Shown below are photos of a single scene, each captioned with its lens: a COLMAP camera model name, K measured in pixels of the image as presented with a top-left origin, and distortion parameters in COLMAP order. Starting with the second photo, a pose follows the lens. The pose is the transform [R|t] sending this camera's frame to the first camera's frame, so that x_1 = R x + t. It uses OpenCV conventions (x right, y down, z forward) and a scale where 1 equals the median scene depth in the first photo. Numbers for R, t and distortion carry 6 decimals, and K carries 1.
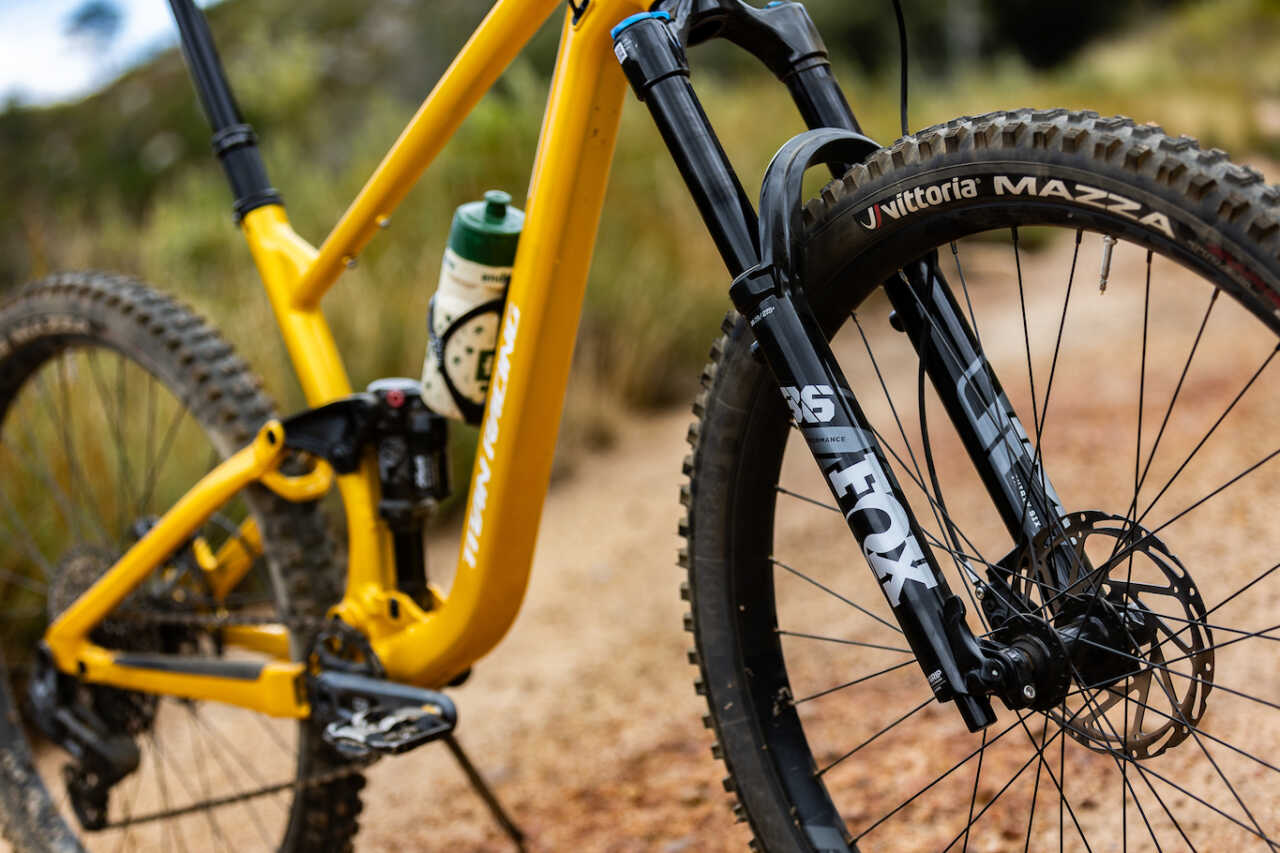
lens RADIAL K [[2827.5, 0, 642.4], [0, 2827.5, 427.2], [0, 0, 1]] dist [0.020441, 0.000000]
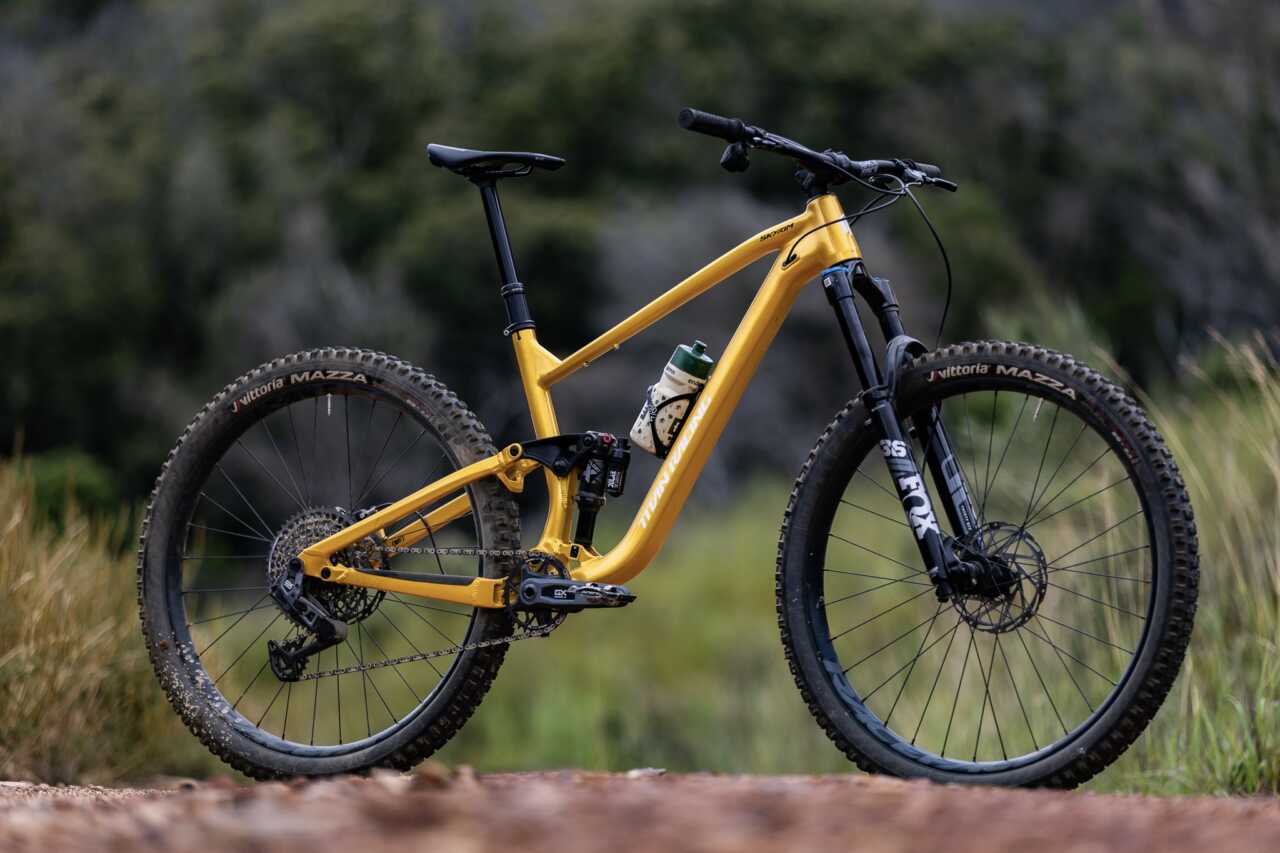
lens RADIAL K [[6813.2, 0, 639.8], [0, 6813.2, 426.1], [0, 0, 1]] dist [-0.316745, 0.000000]
pose [[0.935602, 0.222888, 0.273807, -1.634687], [-0.171580, 0.964838, -0.199119, 1.099303], [-0.308561, 0.139317, 0.940947, -4.087089]]
